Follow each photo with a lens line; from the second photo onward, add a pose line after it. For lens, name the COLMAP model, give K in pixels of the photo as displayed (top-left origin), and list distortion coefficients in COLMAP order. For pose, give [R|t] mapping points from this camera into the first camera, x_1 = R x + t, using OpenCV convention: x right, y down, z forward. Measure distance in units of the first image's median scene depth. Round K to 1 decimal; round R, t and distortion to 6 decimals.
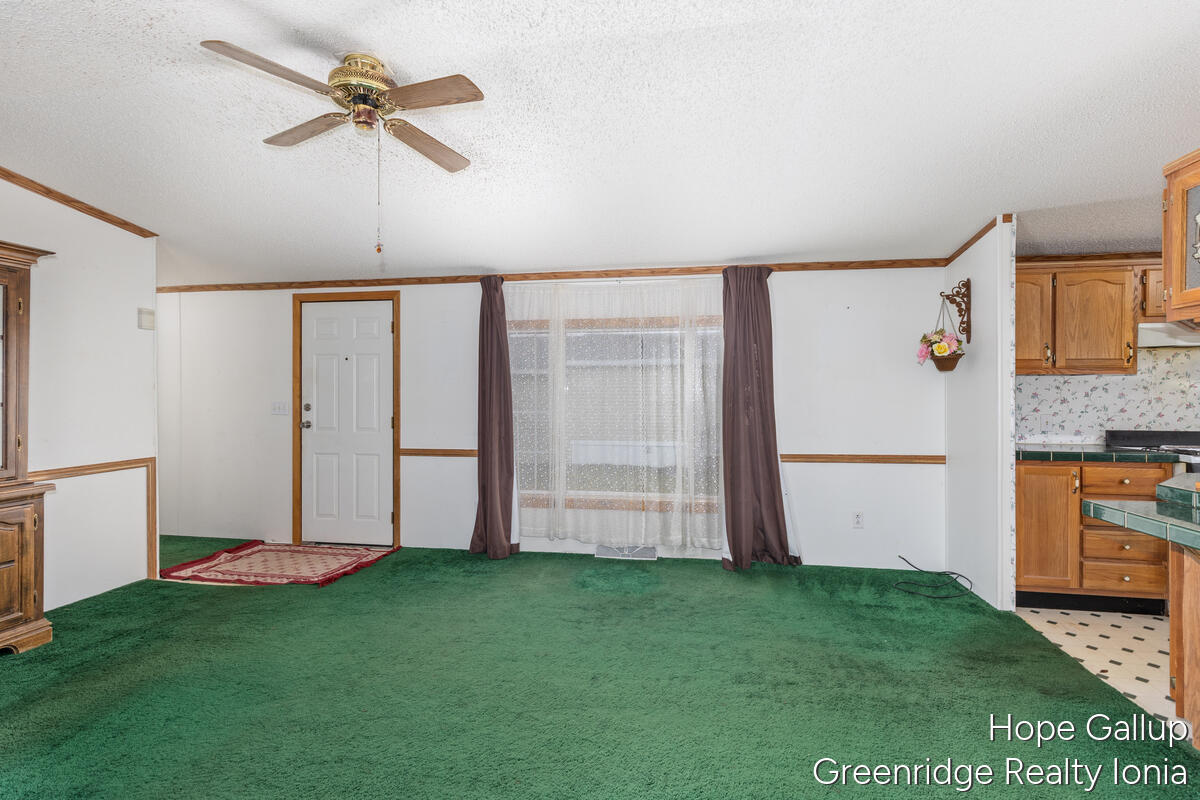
lens RADIAL K [[557.4, 0, 604.7], [0, 557.4, 389.0], [0, 0, 1]] dist [0.001960, 0.000388]
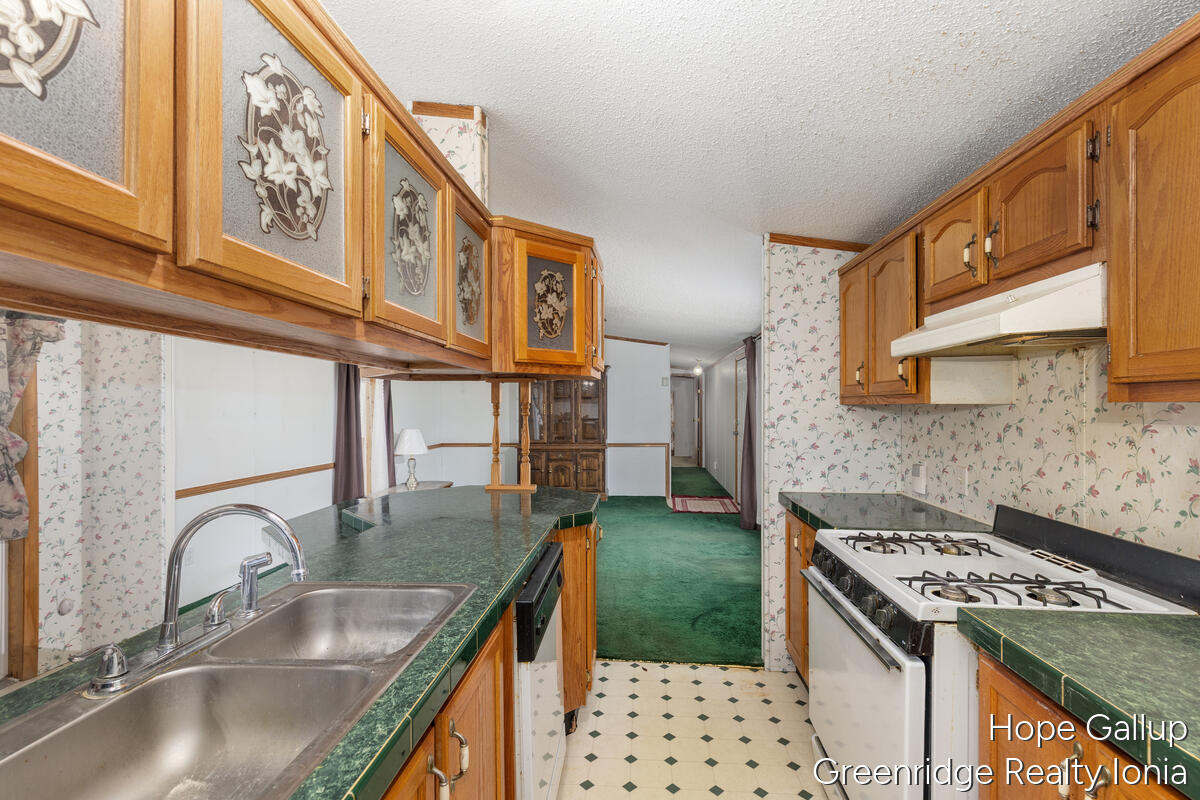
lens RADIAL K [[546.6, 0, 600.0], [0, 546.6, 400.0], [0, 0, 1]] dist [0.000441, 0.000159]
pose [[0.084098, -0.014083, -0.996358, 1.399802], [0.002306, 0.999900, -0.013938, -0.021554], [0.996455, -0.001126, 0.084122, 0.568284]]
